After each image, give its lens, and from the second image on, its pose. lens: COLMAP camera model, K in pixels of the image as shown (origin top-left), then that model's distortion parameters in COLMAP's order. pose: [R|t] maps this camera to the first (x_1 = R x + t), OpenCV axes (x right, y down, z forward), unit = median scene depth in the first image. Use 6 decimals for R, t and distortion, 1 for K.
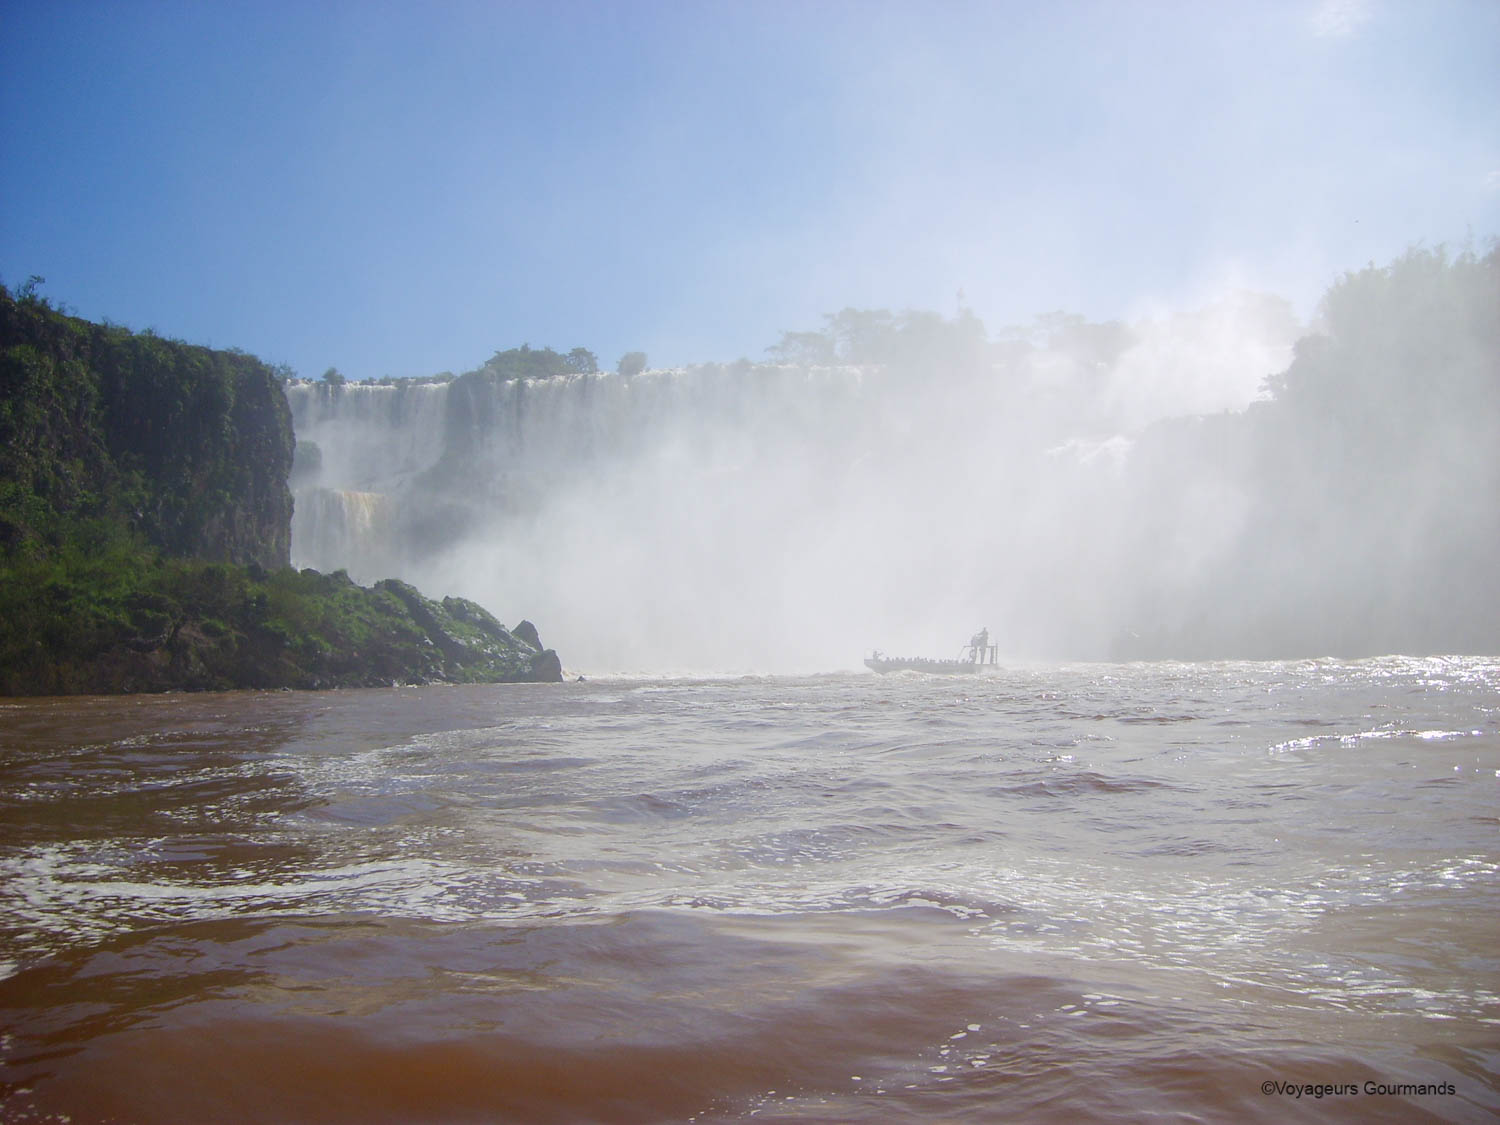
lens RADIAL K [[1537.8, 0, 750.0], [0, 1537.8, 562.5], [0, 0, 1]] dist [-0.113462, 0.013058]
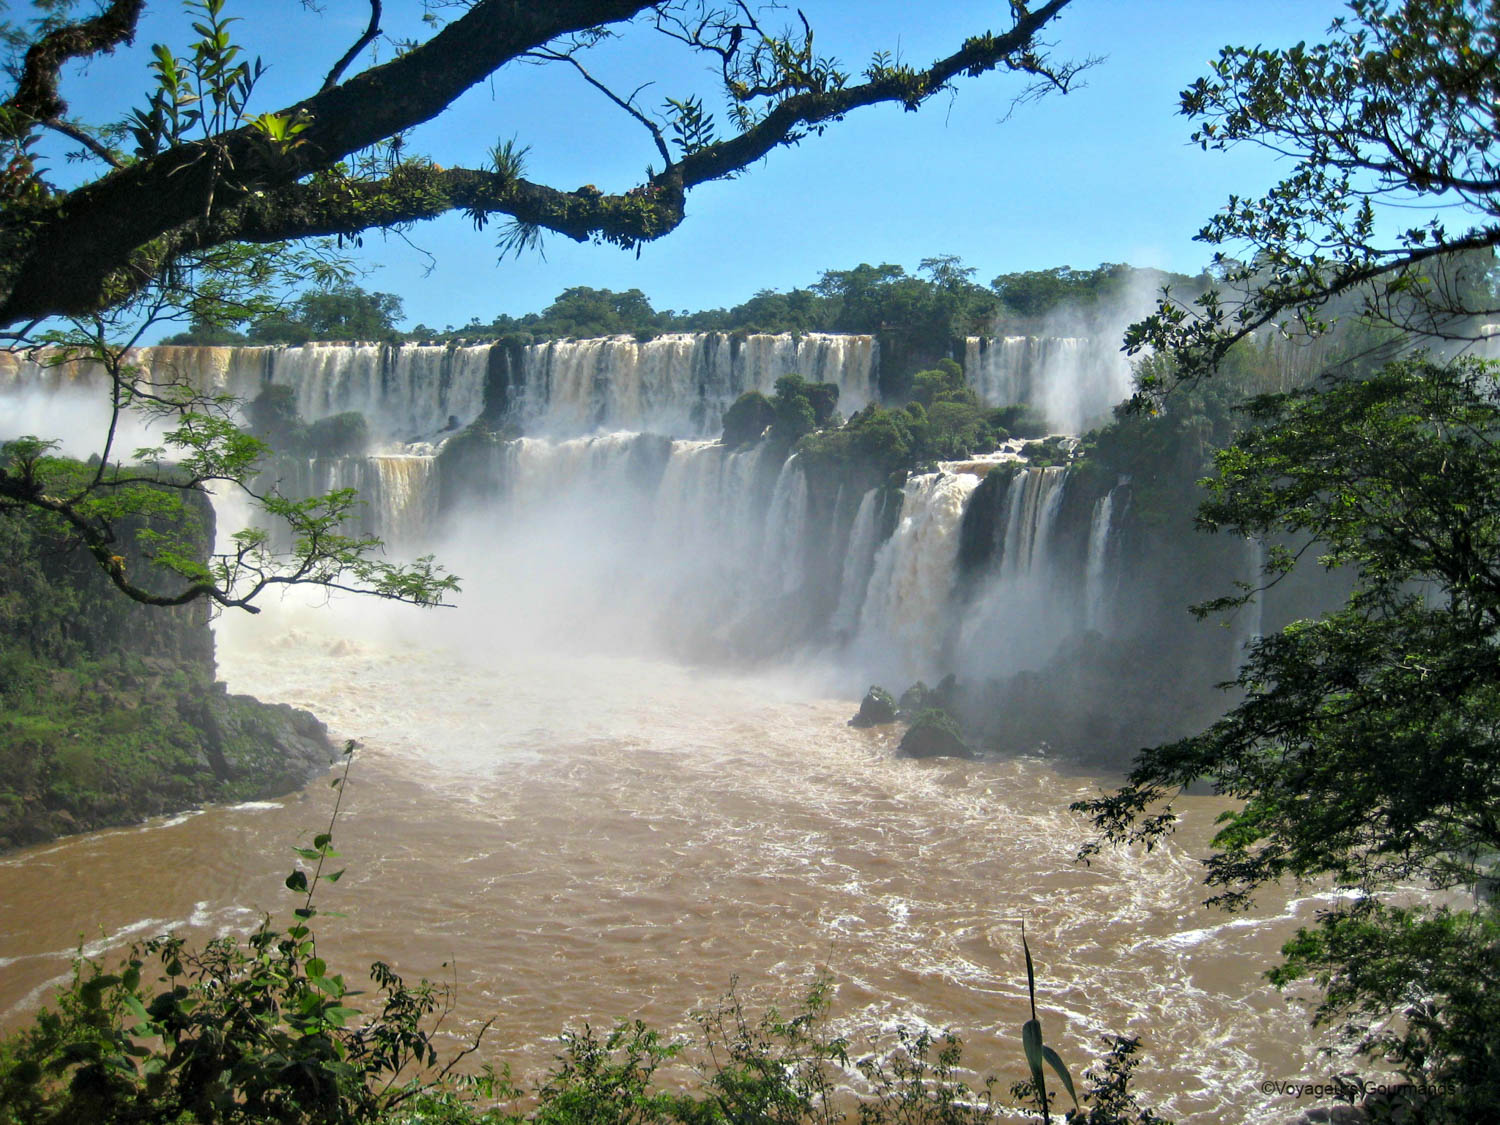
lens RADIAL K [[1561.9, 0, 750.0], [0, 1561.9, 562.5], [0, 0, 1]] dist [-0.160743, 0.228693]
pose [[0.980976, 0.038678, -0.190237, 0.451979], [-0.007887, 0.987083, 0.160016, -0.299362], [0.193968, -0.155471, 0.968610, -0.218837]]
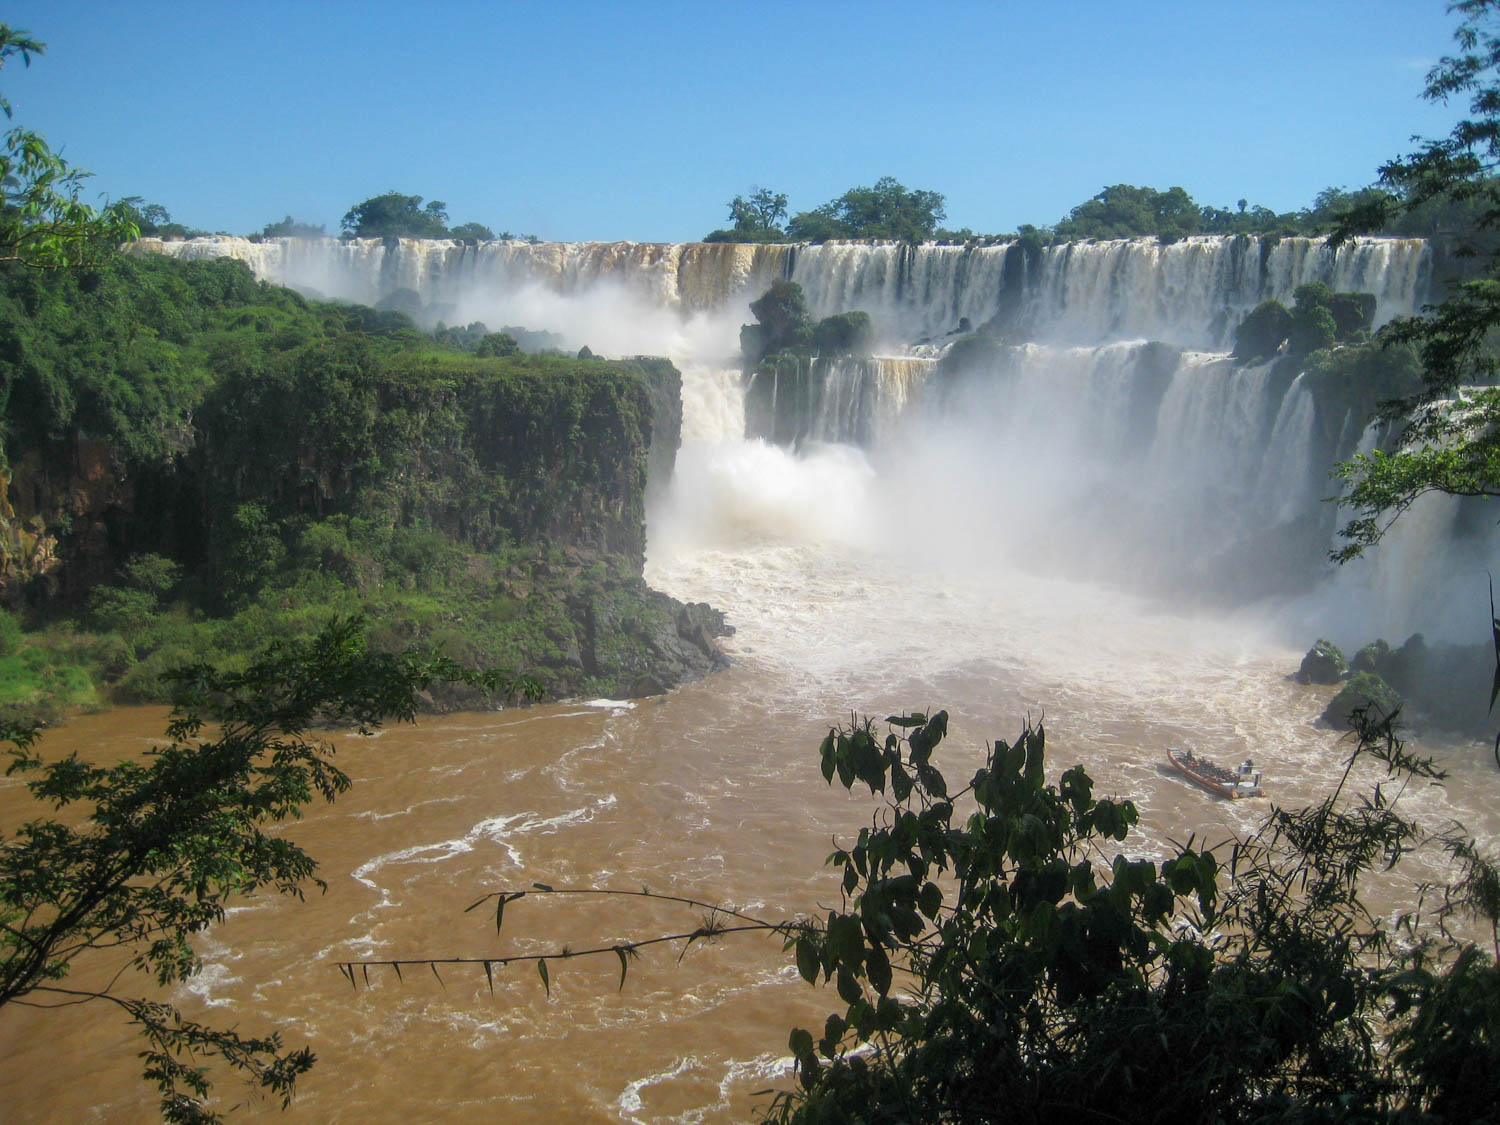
lens RADIAL K [[1561.9, 0, 750.0], [0, 1561.9, 562.5], [0, 0, 1]] dist [-0.160743, 0.228693]
pose [[0.825735, 0.123405, -0.550394, 0.592637], [0.002679, 0.974905, 0.222605, -0.297201], [0.564053, -0.185288, 0.804682, -0.070022]]
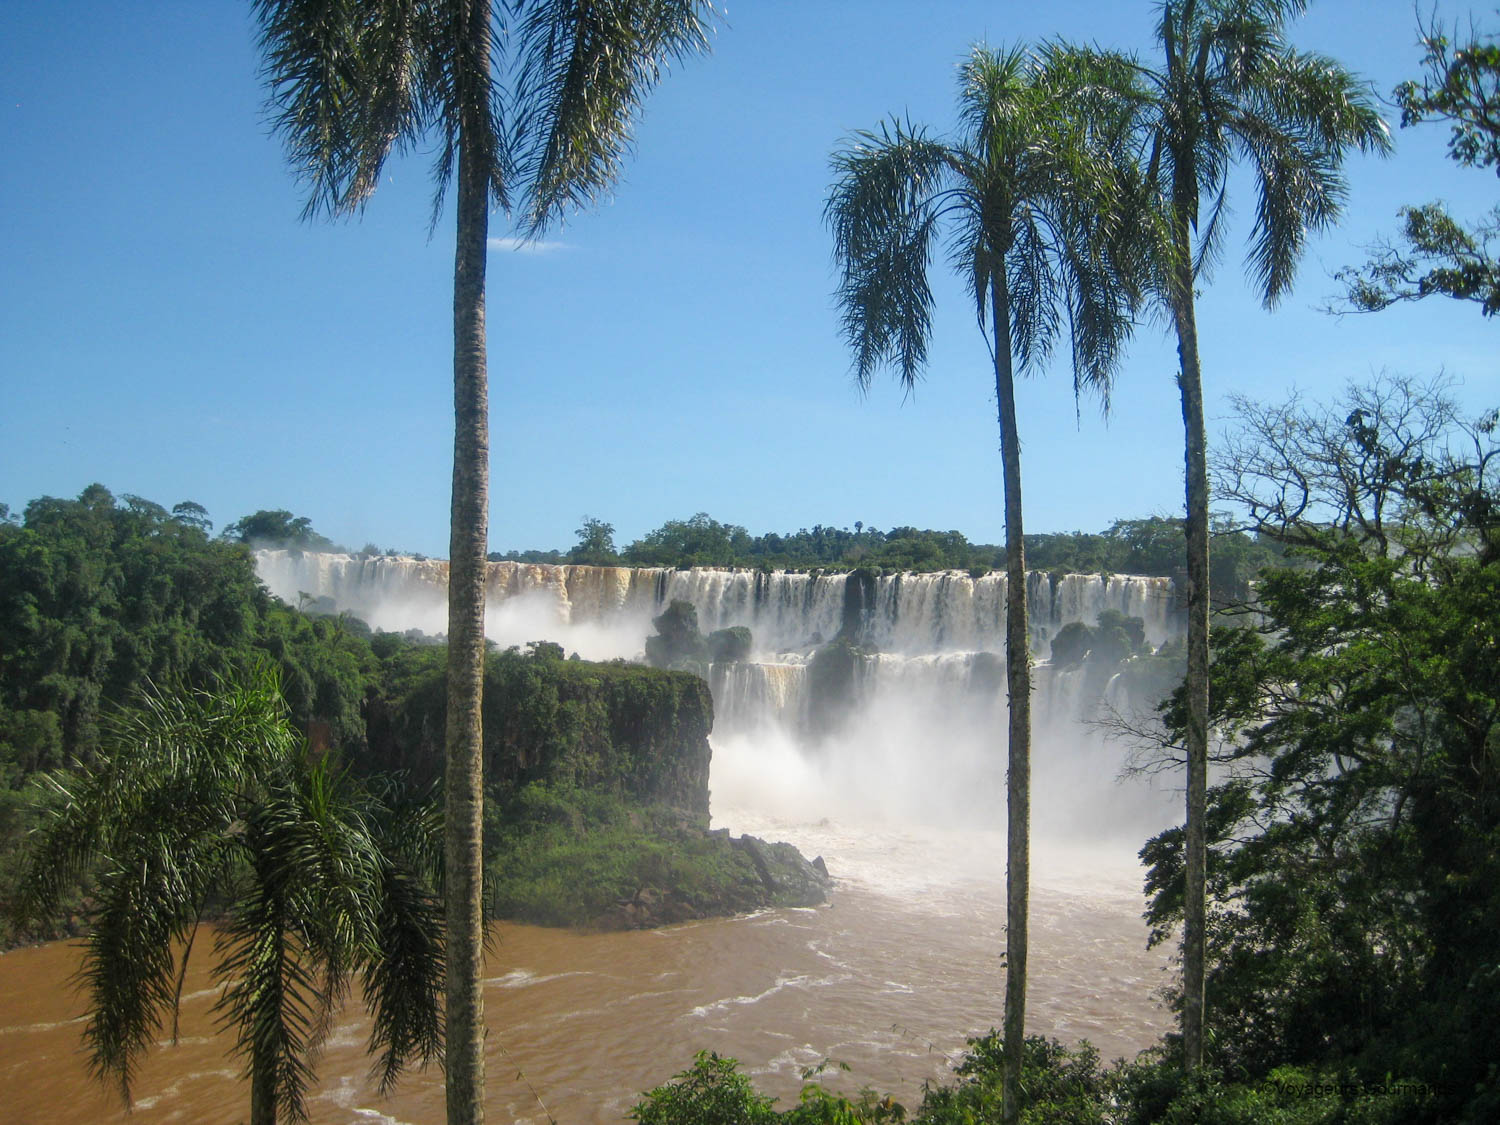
lens RADIAL K [[1561.9, 0, 750.0], [0, 1561.9, 562.5], [0, 0, 1]] dist [-0.160743, 0.228693]
pose [[0.951141, 0.039745, -0.306188, 0.313328], [-0.033157, 0.999094, 0.026688, -0.340229], [0.306971, -0.015232, 0.951597, -0.765824]]
